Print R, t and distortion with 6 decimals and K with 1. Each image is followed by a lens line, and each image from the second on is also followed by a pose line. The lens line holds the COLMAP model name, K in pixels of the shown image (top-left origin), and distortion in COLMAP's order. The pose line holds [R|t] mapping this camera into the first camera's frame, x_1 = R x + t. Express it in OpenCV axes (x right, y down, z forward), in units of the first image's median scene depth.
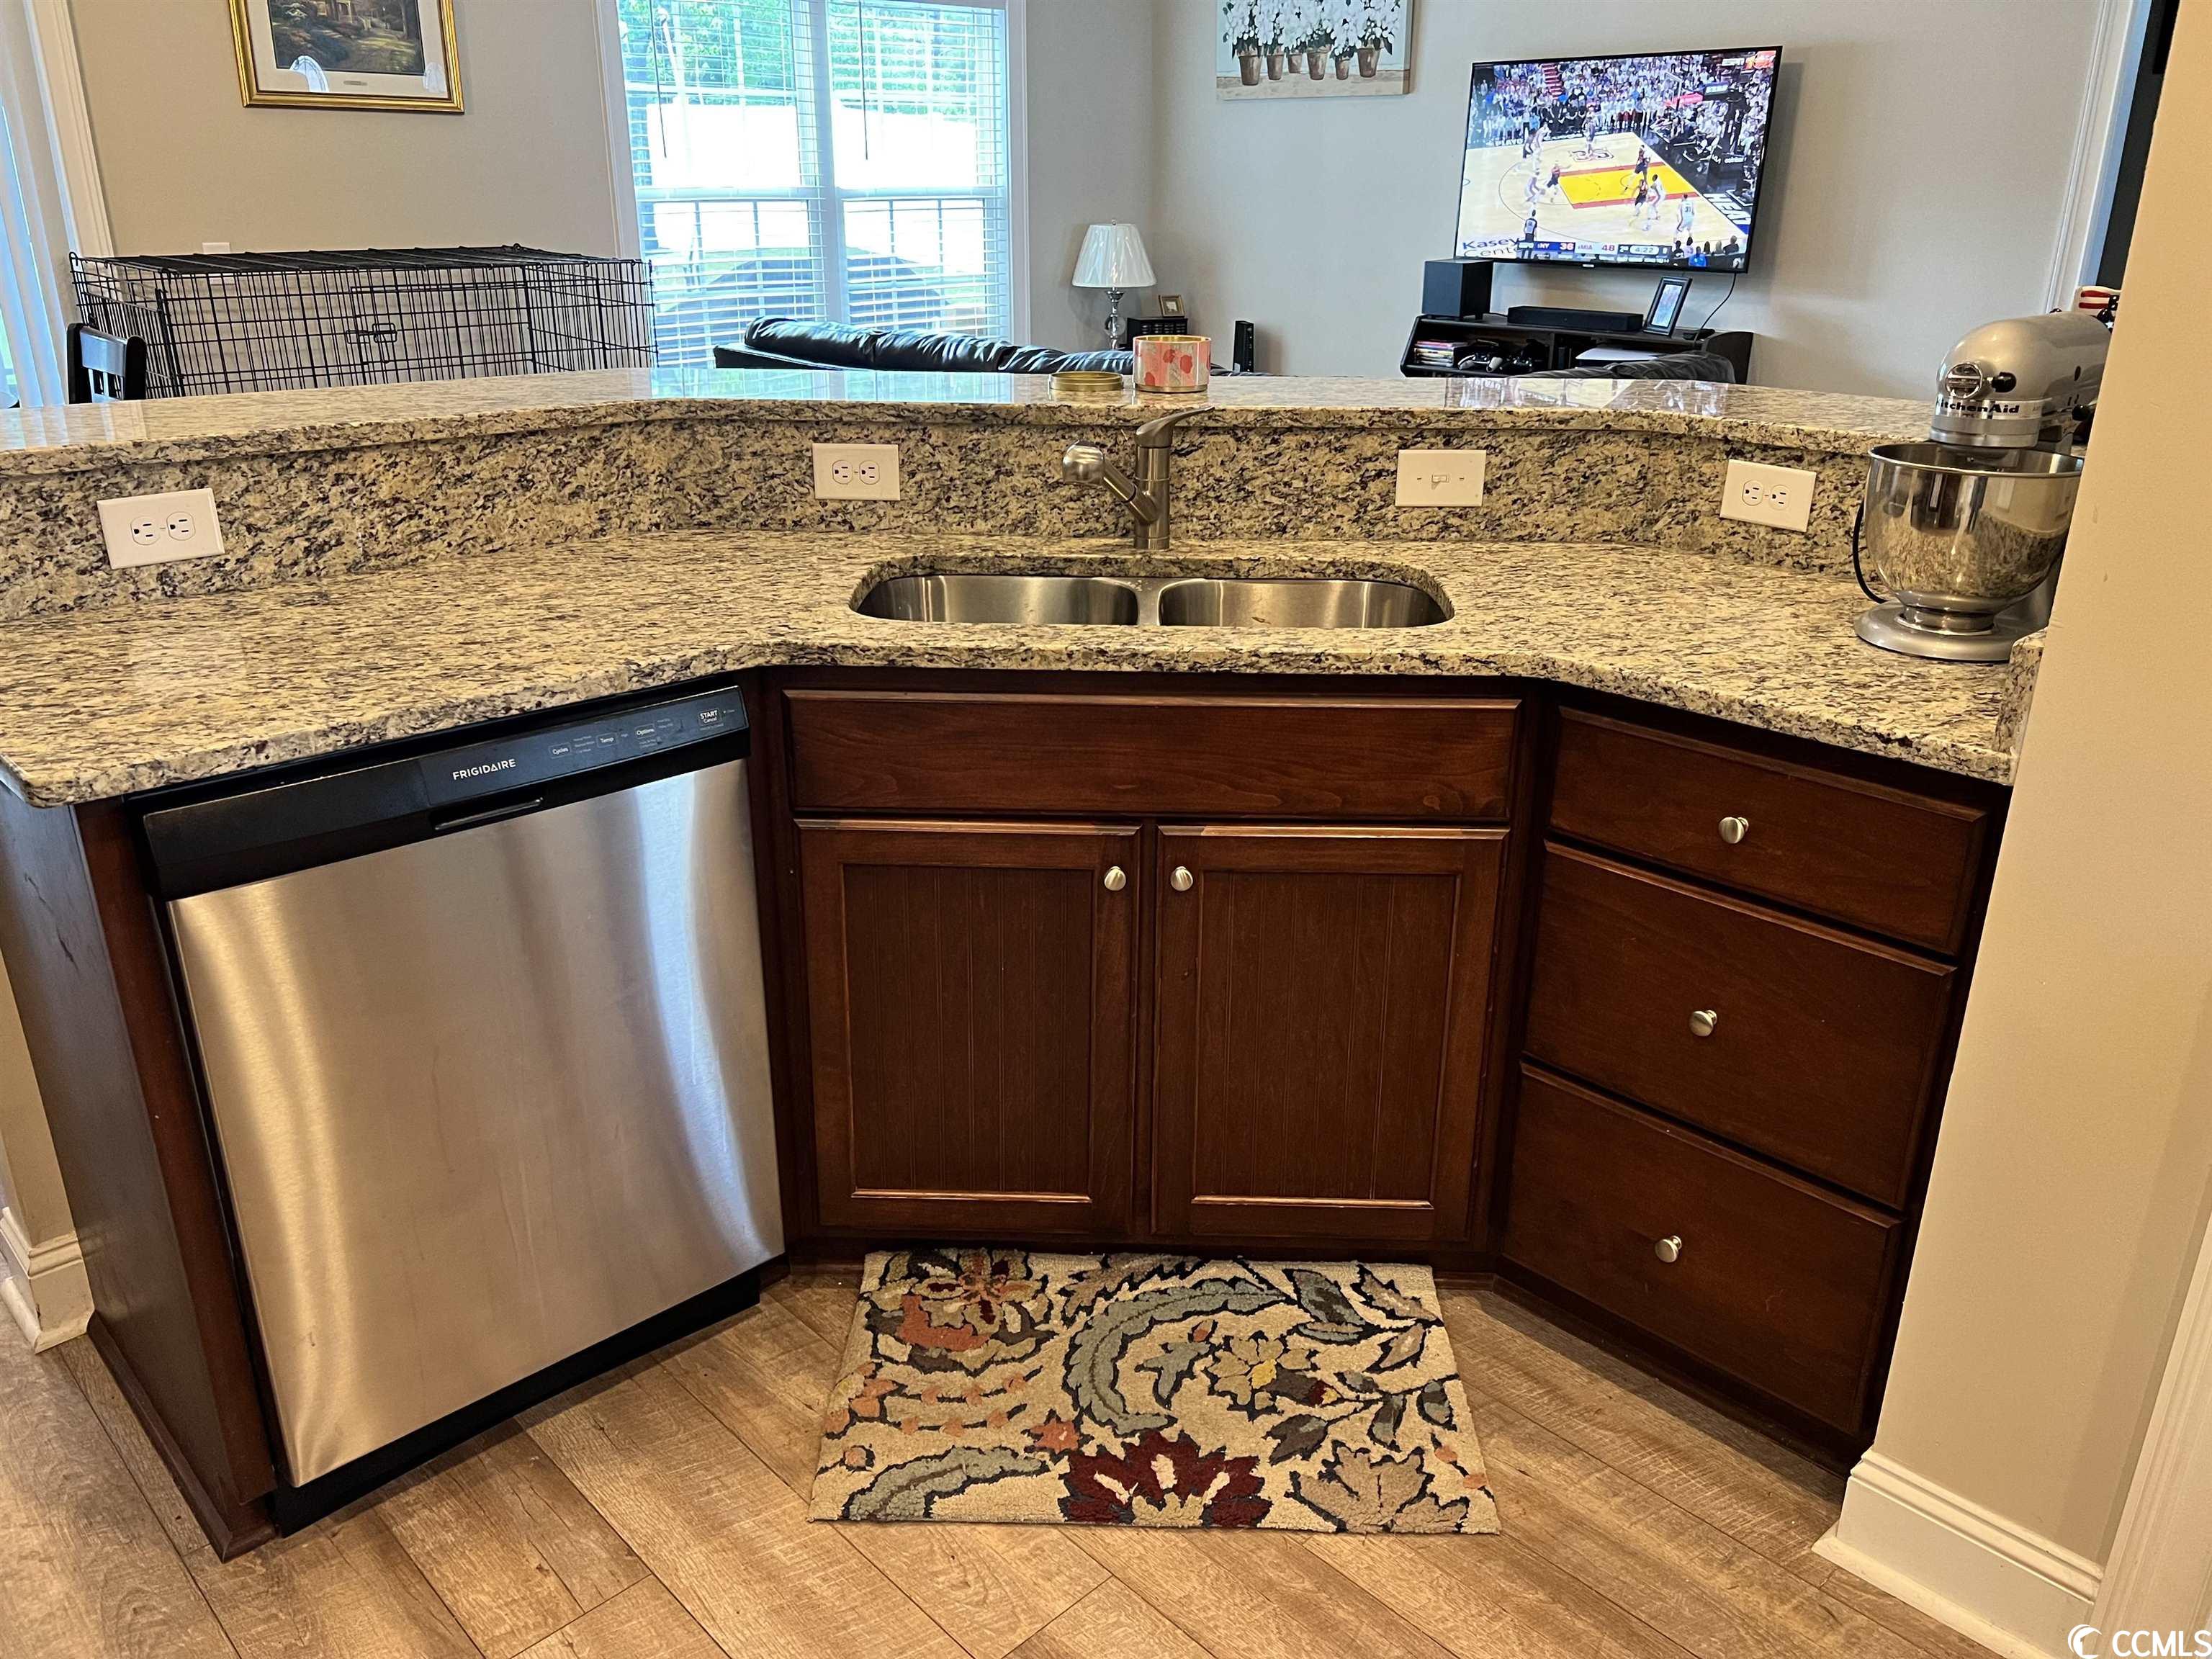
lens RADIAL K [[1674.7, 0, 1106.0], [0, 1674.7, 829.5], [0, 0, 1]] dist [0.067868, -0.093759]
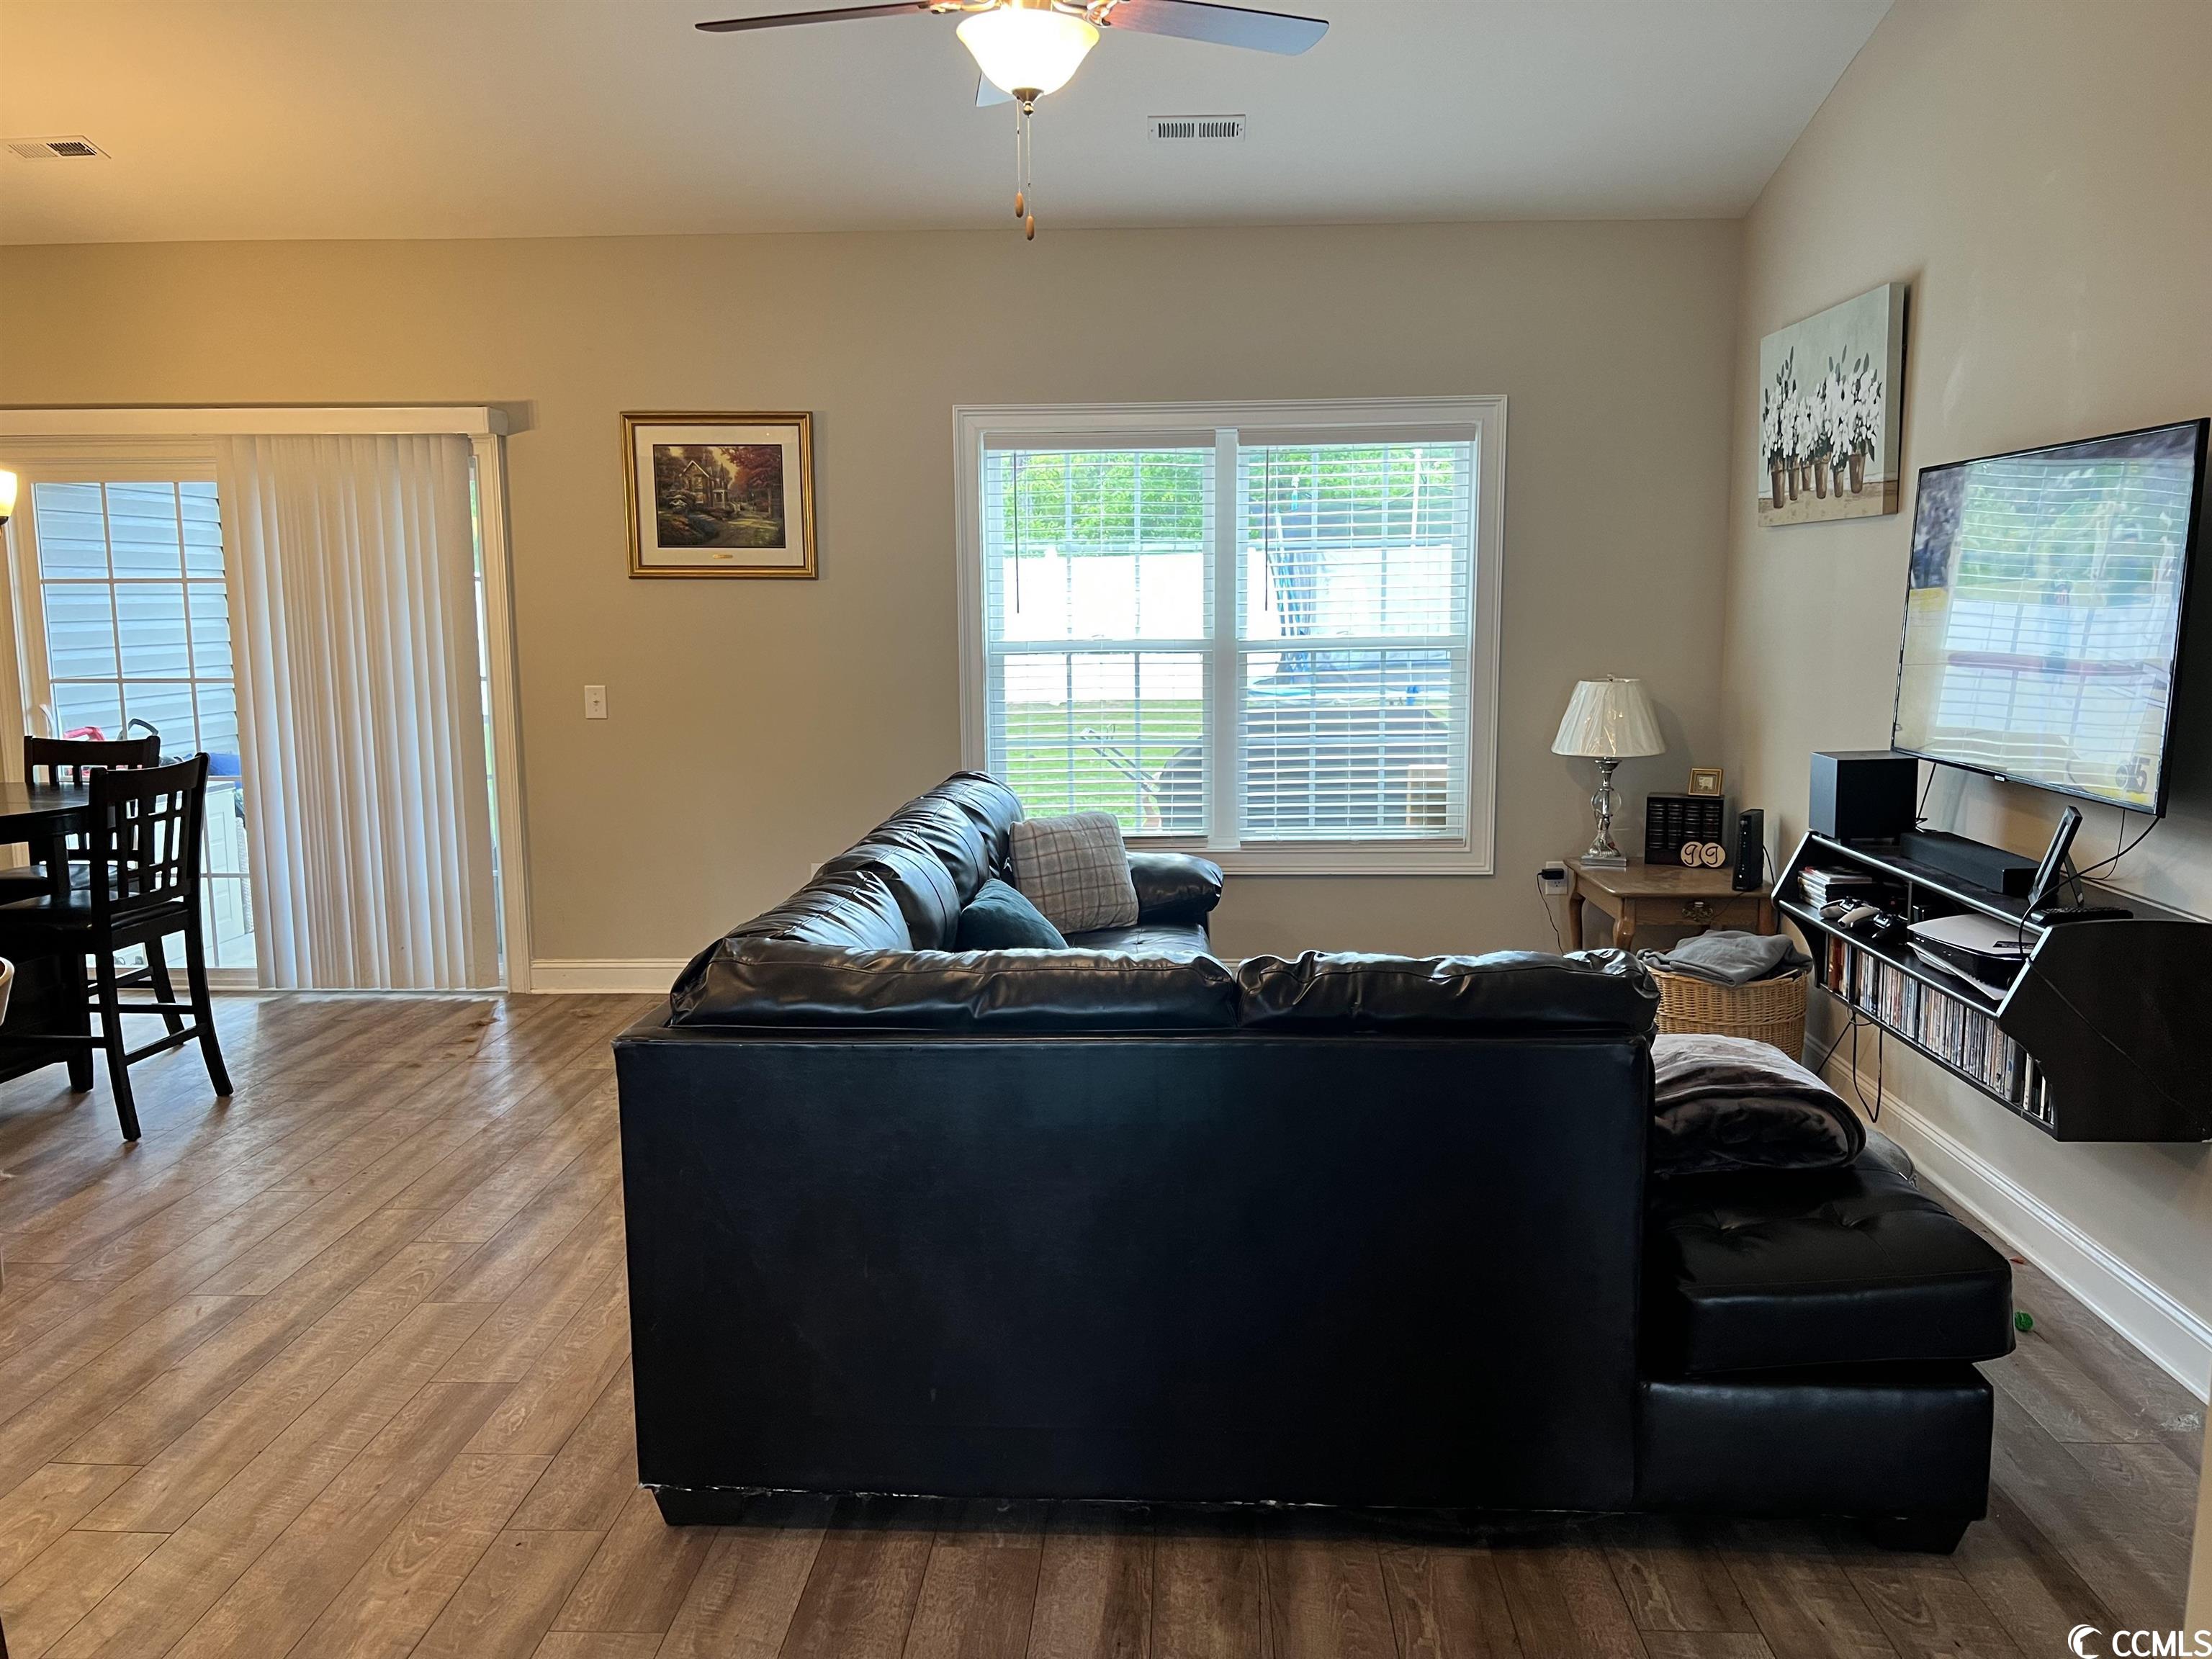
lens RADIAL K [[1674.7, 0, 1106.0], [0, 1674.7, 829.5], [0, 0, 1]] dist [0.067868, -0.093759]
pose [[0.682874, 0.090943, -0.724854, 0.459981], [-0.254485, 0.959685, -0.119340, -0.153097], [0.684778, 0.265959, 0.678487, 0.359796]]
